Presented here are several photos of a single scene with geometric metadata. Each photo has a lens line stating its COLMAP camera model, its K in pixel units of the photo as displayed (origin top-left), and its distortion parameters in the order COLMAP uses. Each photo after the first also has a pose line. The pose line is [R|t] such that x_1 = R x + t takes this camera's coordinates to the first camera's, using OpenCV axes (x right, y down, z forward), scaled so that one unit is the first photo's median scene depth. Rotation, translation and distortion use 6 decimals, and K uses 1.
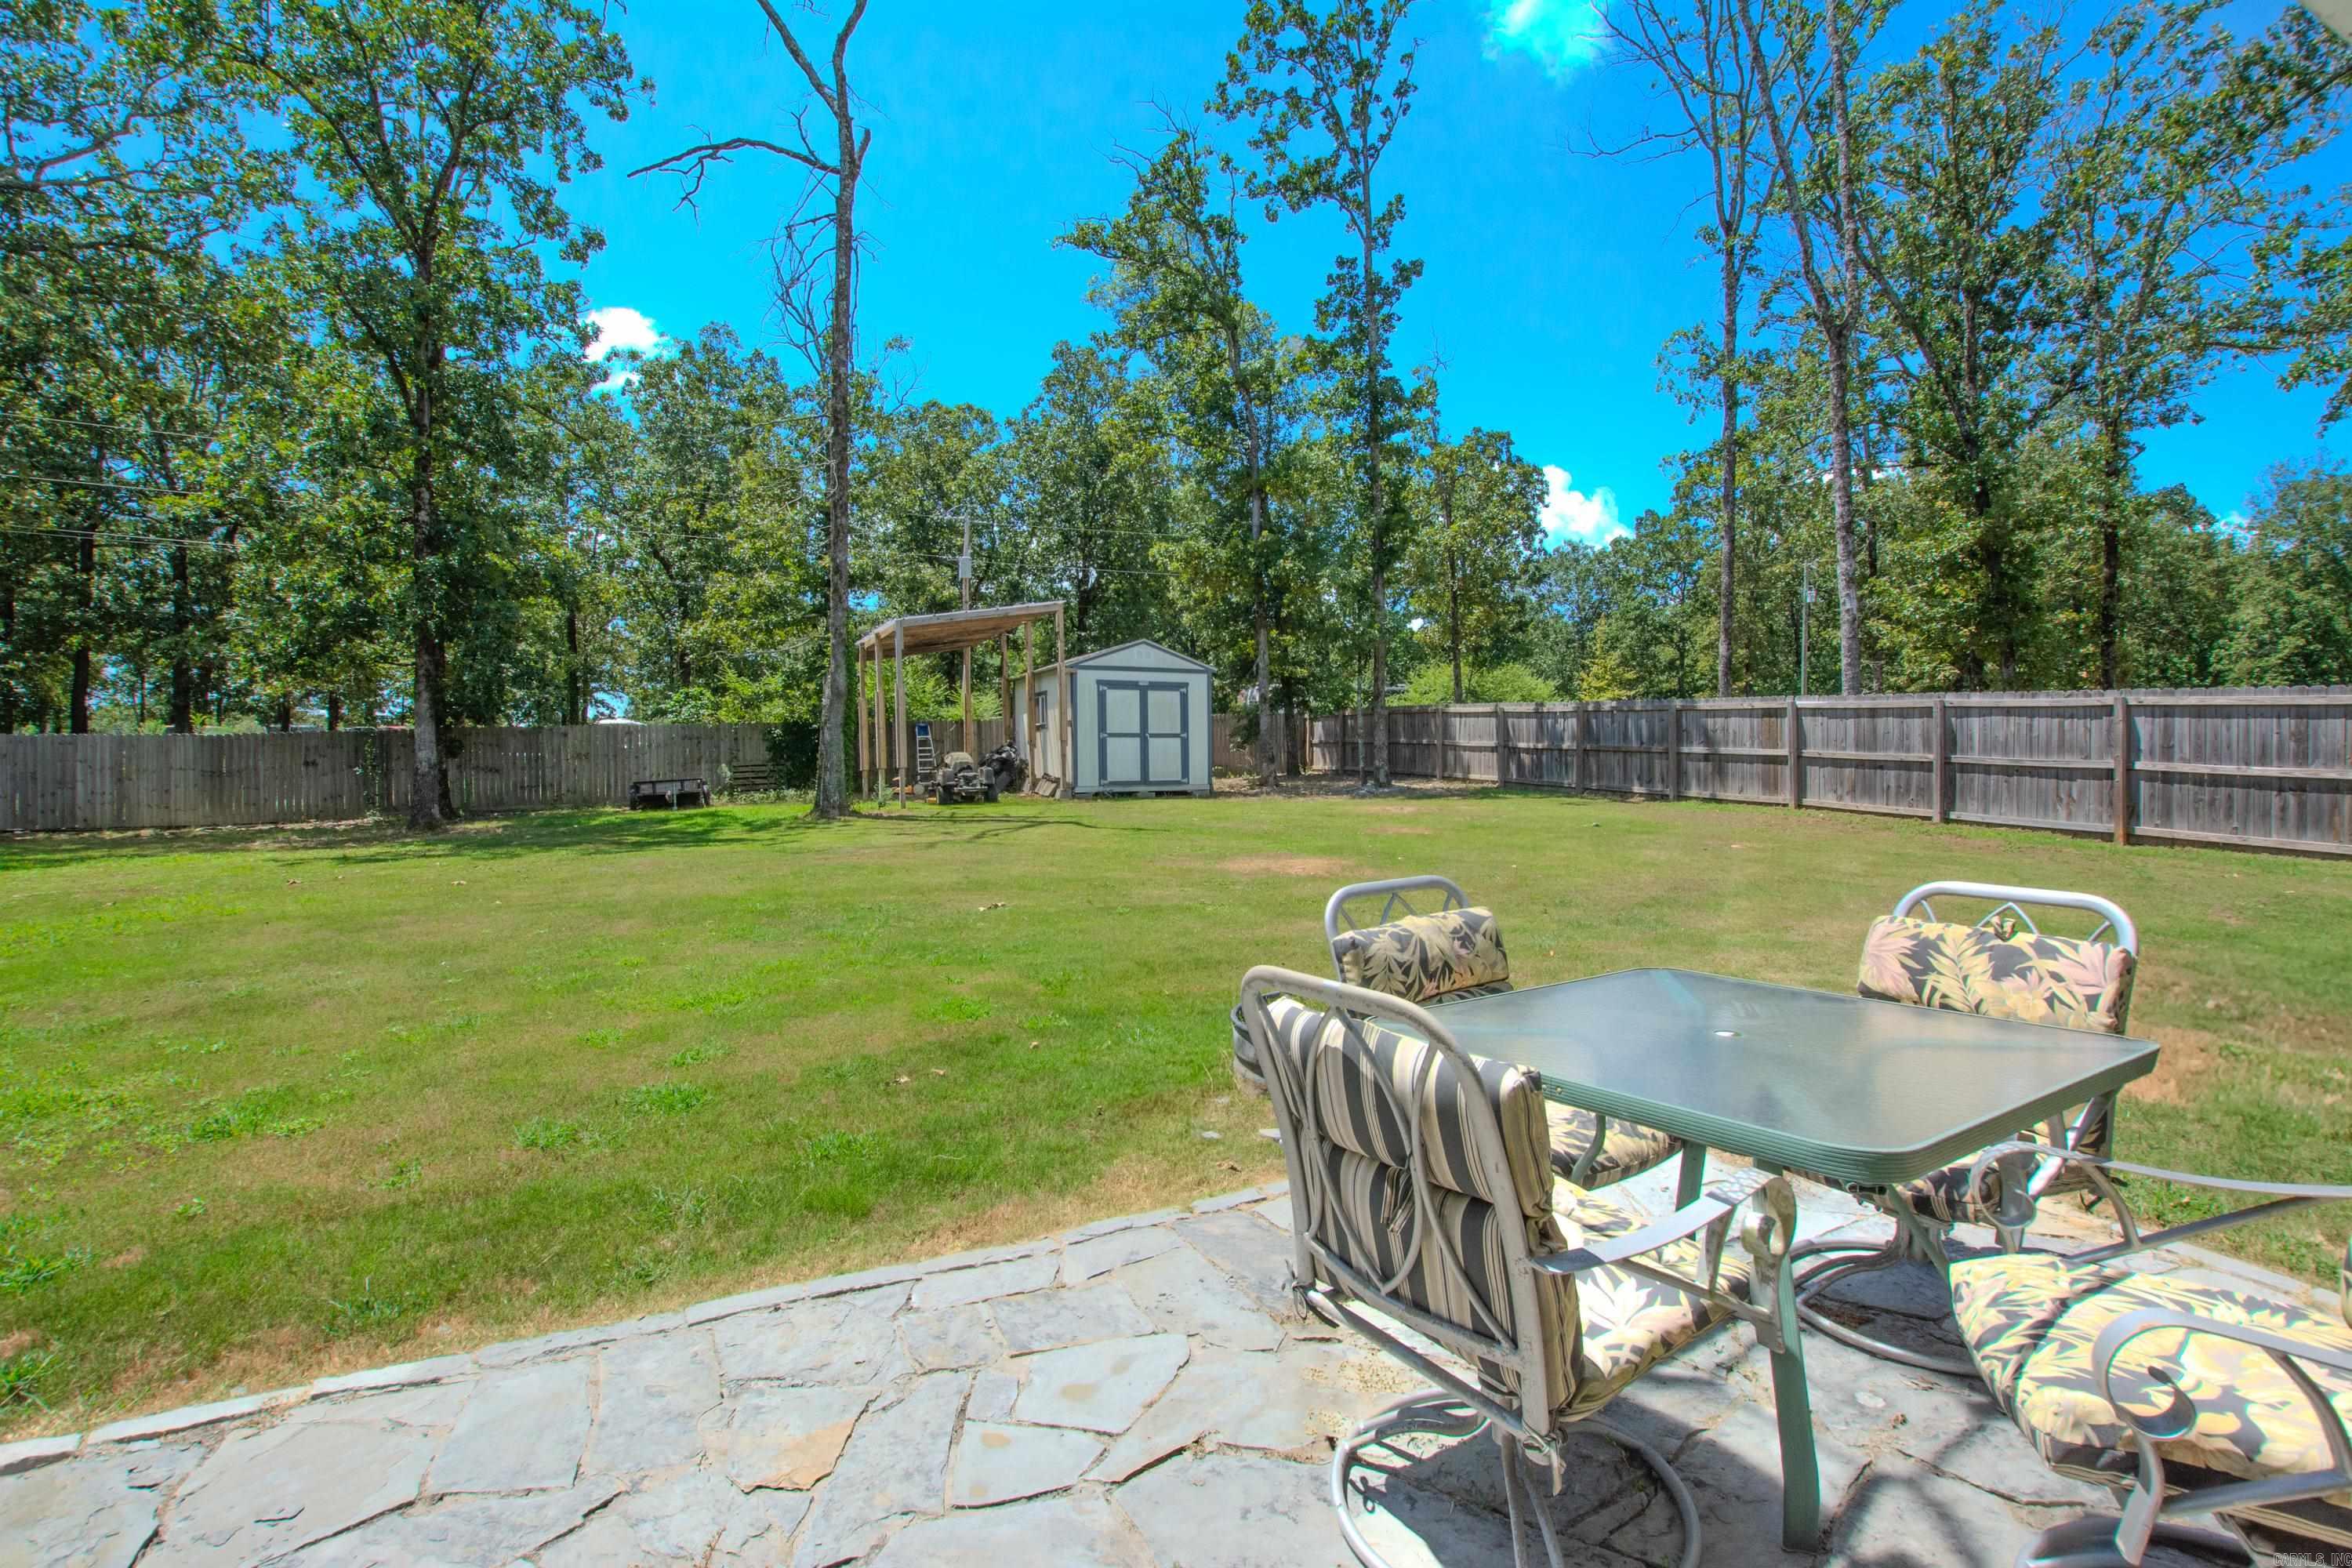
lens RADIAL K [[1021.5, 0, 1182.0], [0, 1021.5, 780.1], [0, 0, 1]] dist [0.000691, 0.000082]
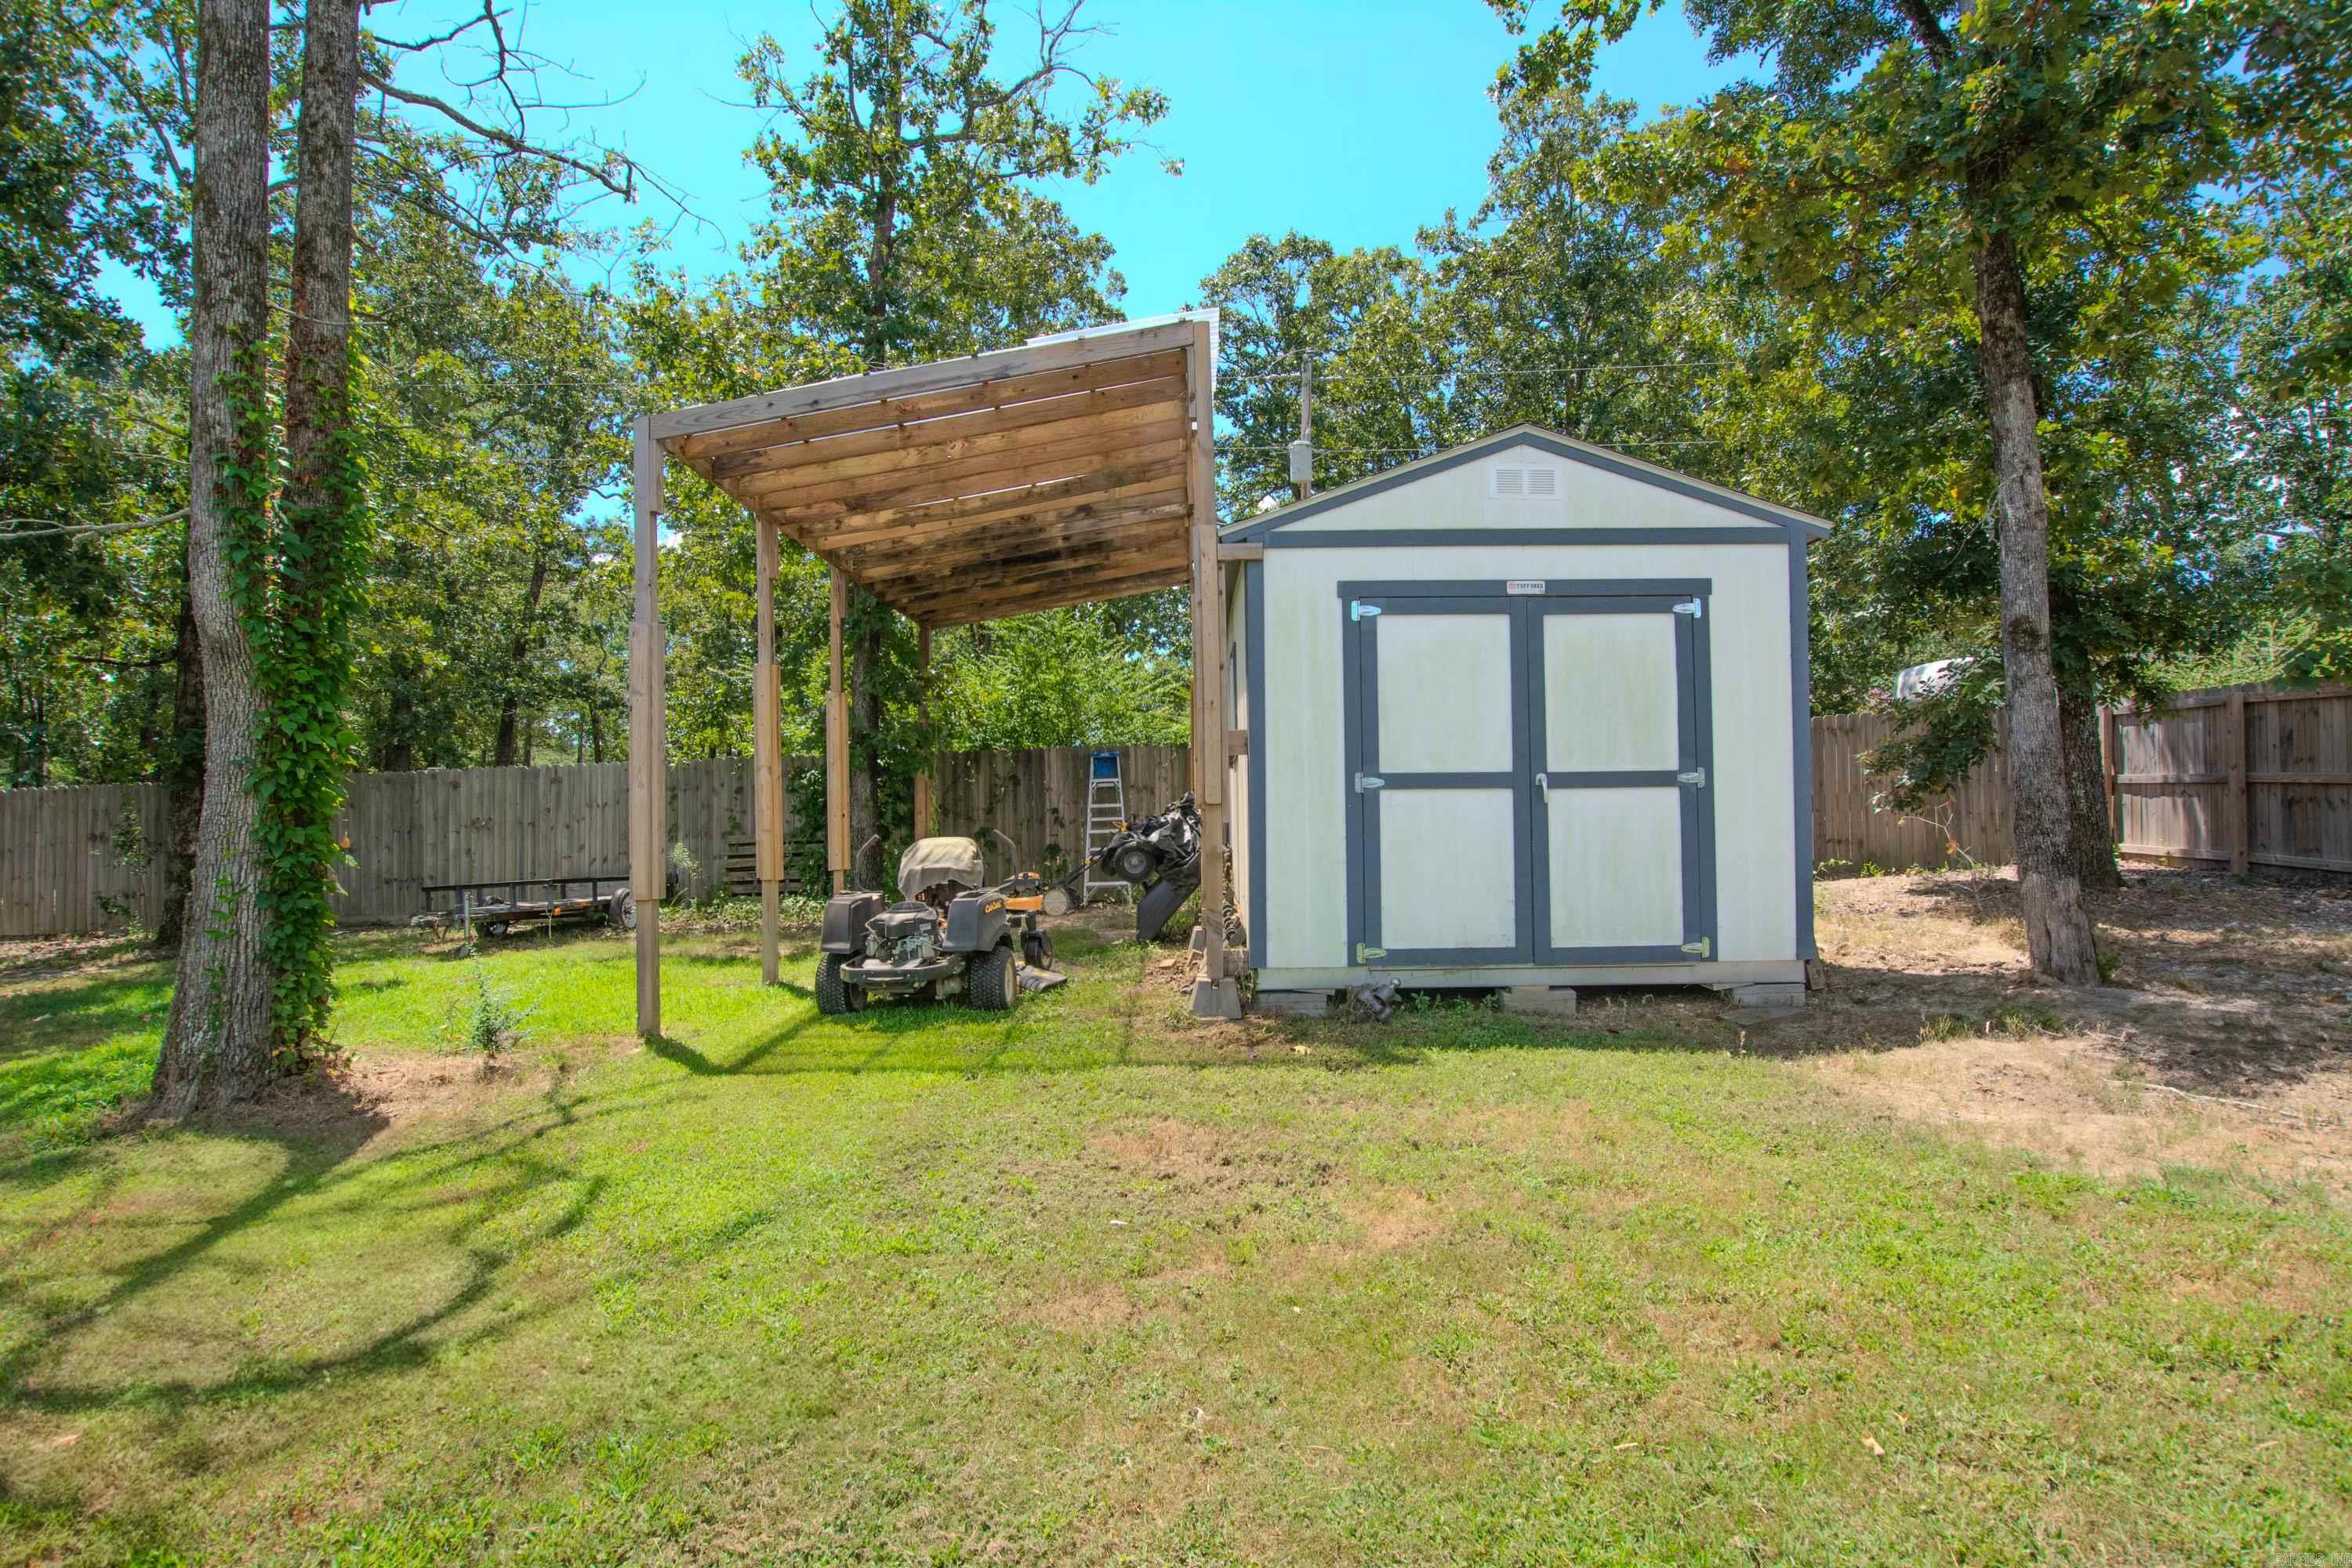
lens RADIAL K [[1235.4, 0, 1176.0], [0, 1235.4, 784.0], [0, 0, 1]] dist [0.000217, -0.000054]
pose [[0.901794, -0.006427, -0.432117, 0.020007], [-0.006220, 0.999593, -0.027849, -0.033155], [0.432120, 0.027802, 0.901387, 0.662441]]
